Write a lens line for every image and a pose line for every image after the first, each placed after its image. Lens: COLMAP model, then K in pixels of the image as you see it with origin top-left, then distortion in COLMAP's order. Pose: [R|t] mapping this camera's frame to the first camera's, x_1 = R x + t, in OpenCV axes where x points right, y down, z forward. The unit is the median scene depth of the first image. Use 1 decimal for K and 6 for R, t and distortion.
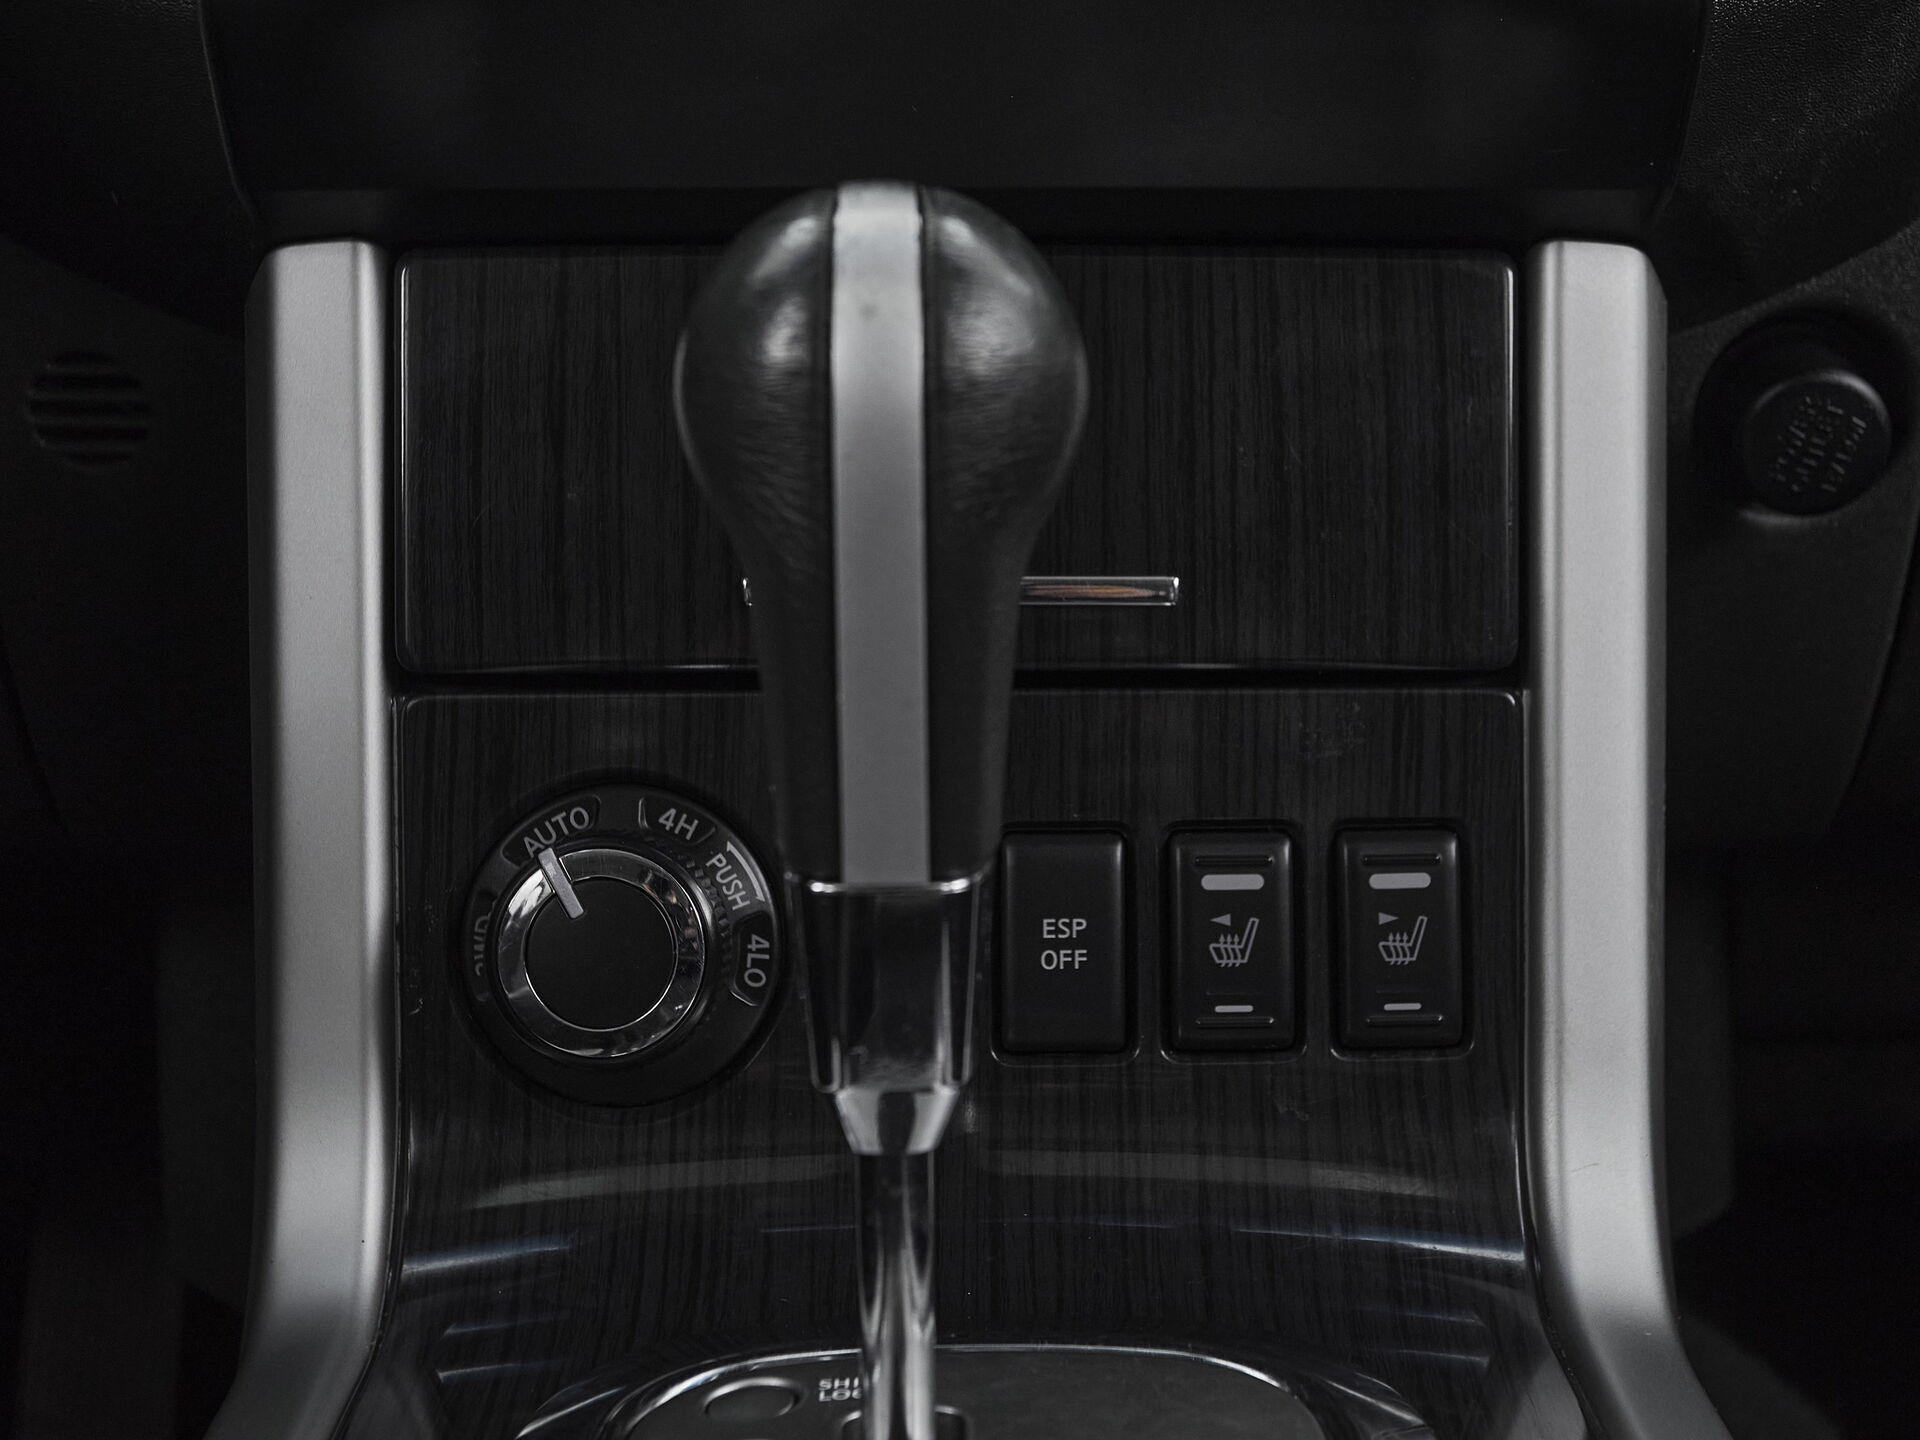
lens RADIAL K [[2860.3, 0, 1038.3], [0, 2860.3, 648.8], [0, 0, 1]] dist [-0.007529, 0.000000]
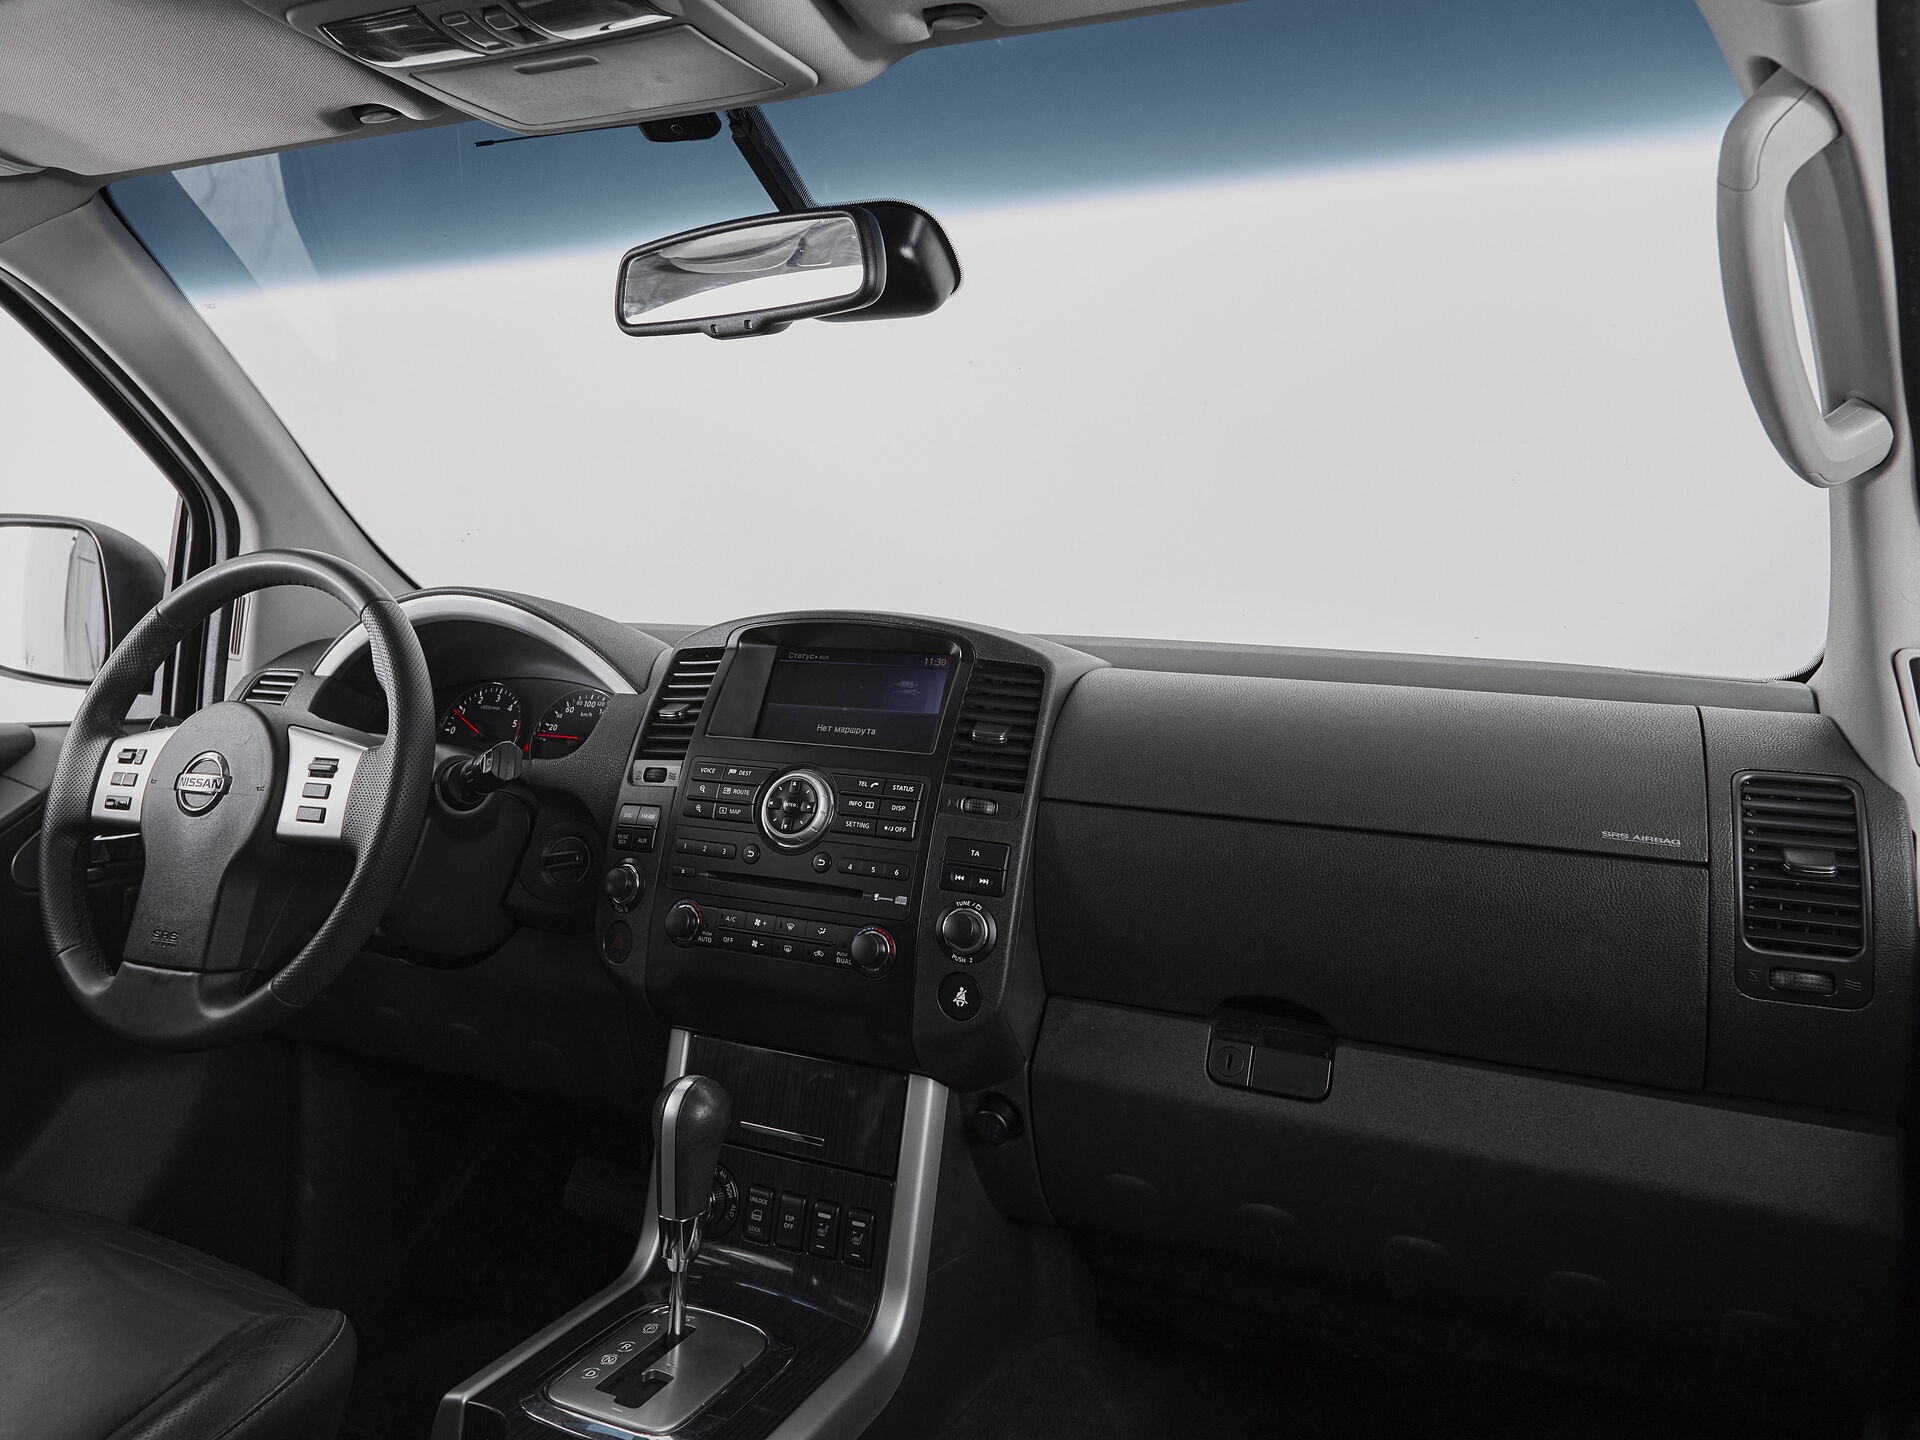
lens RADIAL K [[1412.2, 0, 903.6], [0, 1412.2, 568.7], [0, 0, 1]] dist [0.032992, -0.022529]
pose [[0.882766, 0.014034, -0.469603, 1.223501], [-0.112271, 0.976895, -0.181854, -0.521555], [0.456200, 0.213257, 0.863946, -1.070535]]
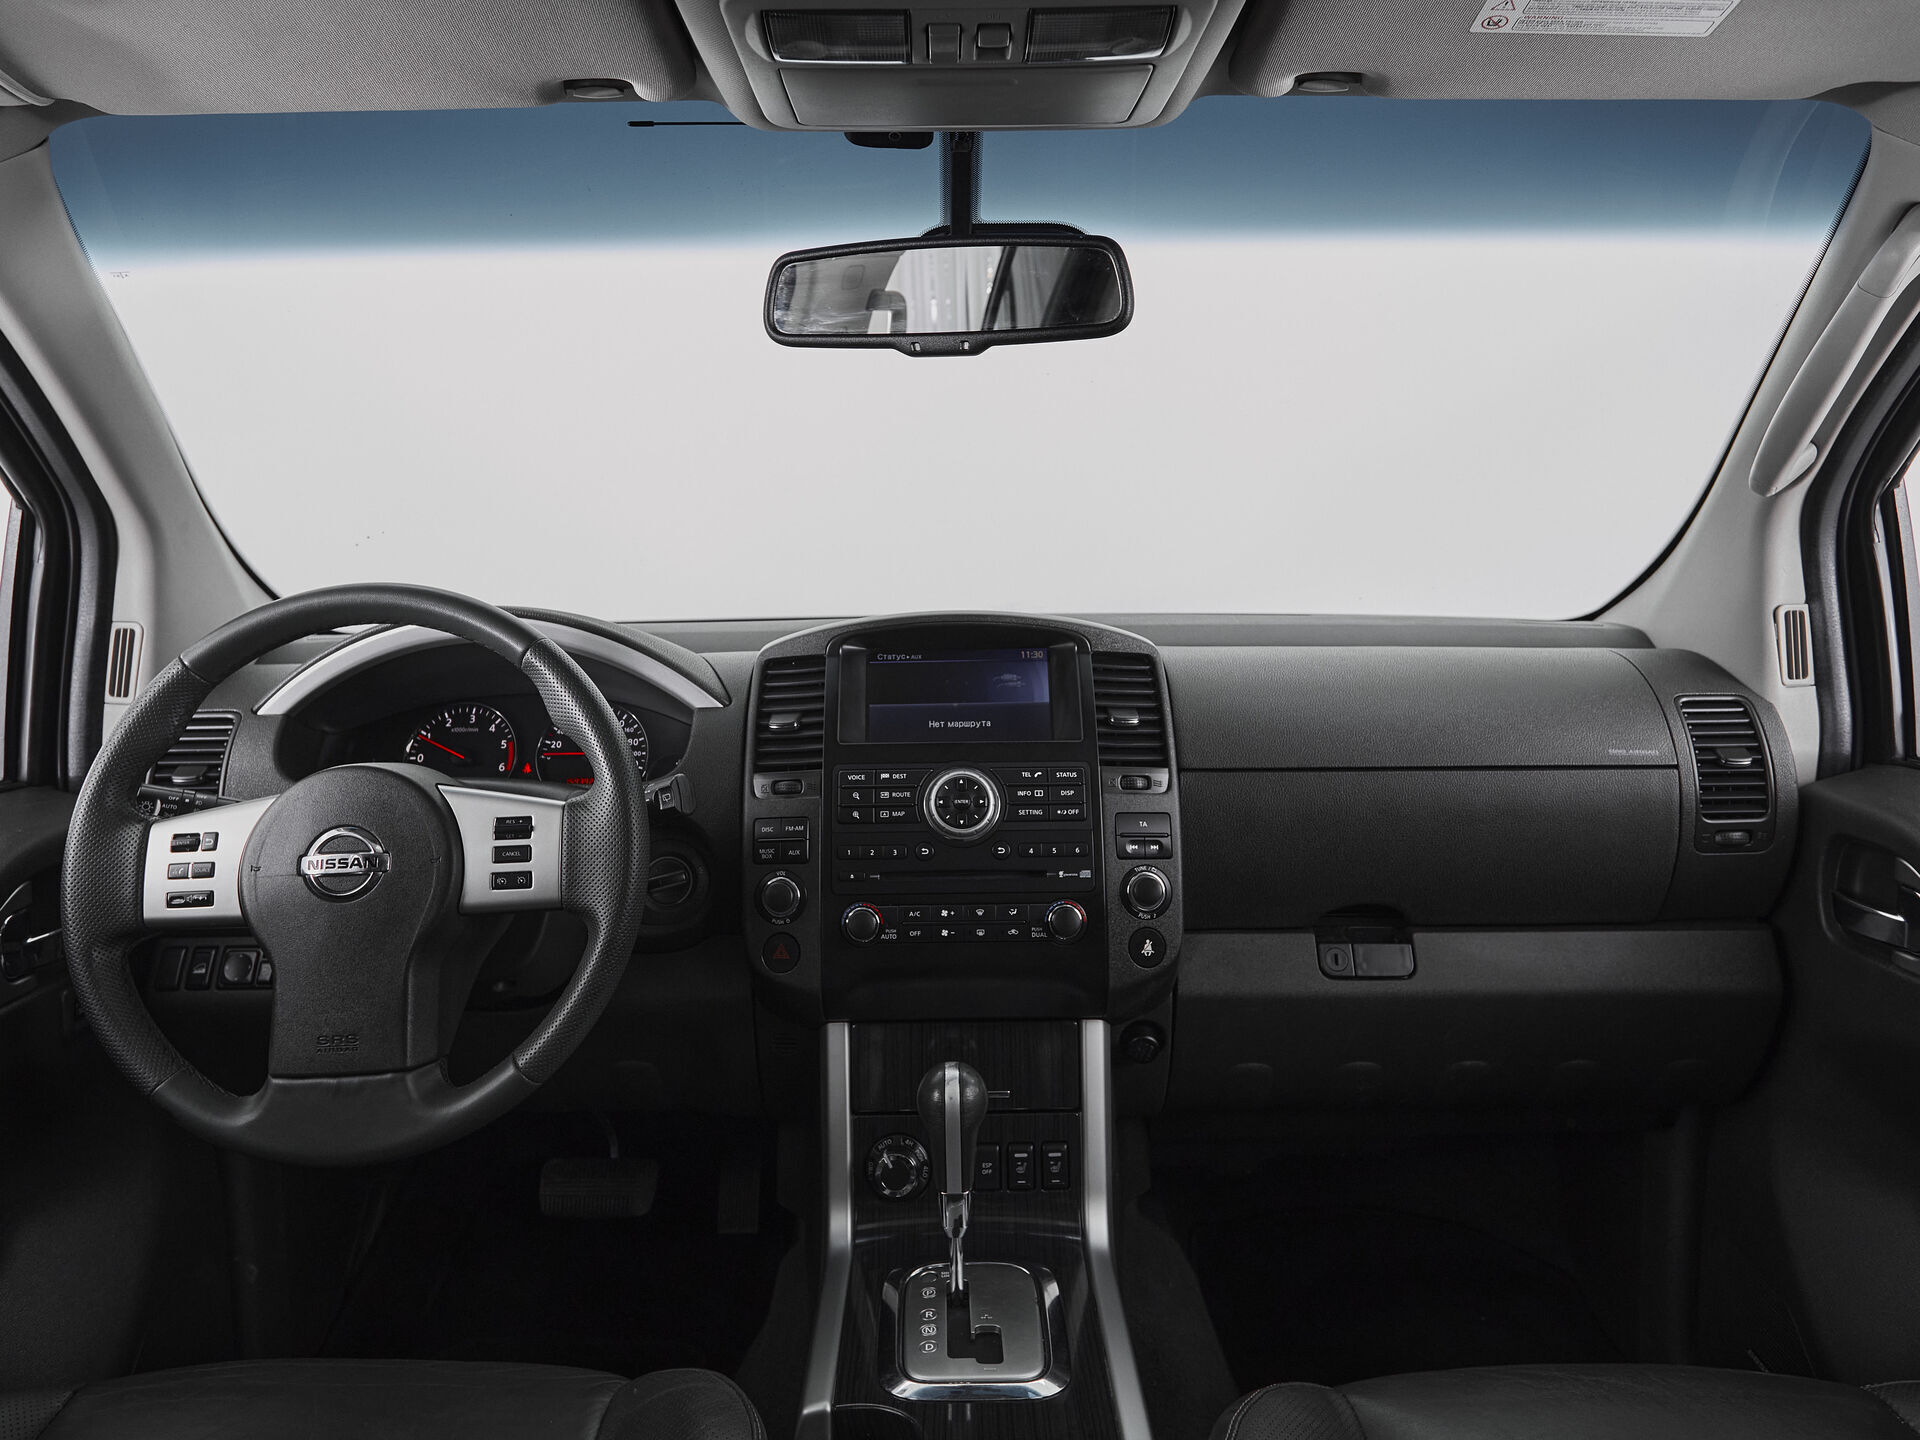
lens RADIAL K [[1288.4, 0, 951.0], [0, 1288.4, 663.3], [0, 0, 1]] dist [0.030888, -0.018804]
pose [[0.999491, -0.008546, -0.030721, 0.023667], [0.005978, 0.996552, -0.082753, -0.598906], [0.031322, 0.082527, 0.996096, -1.337453]]
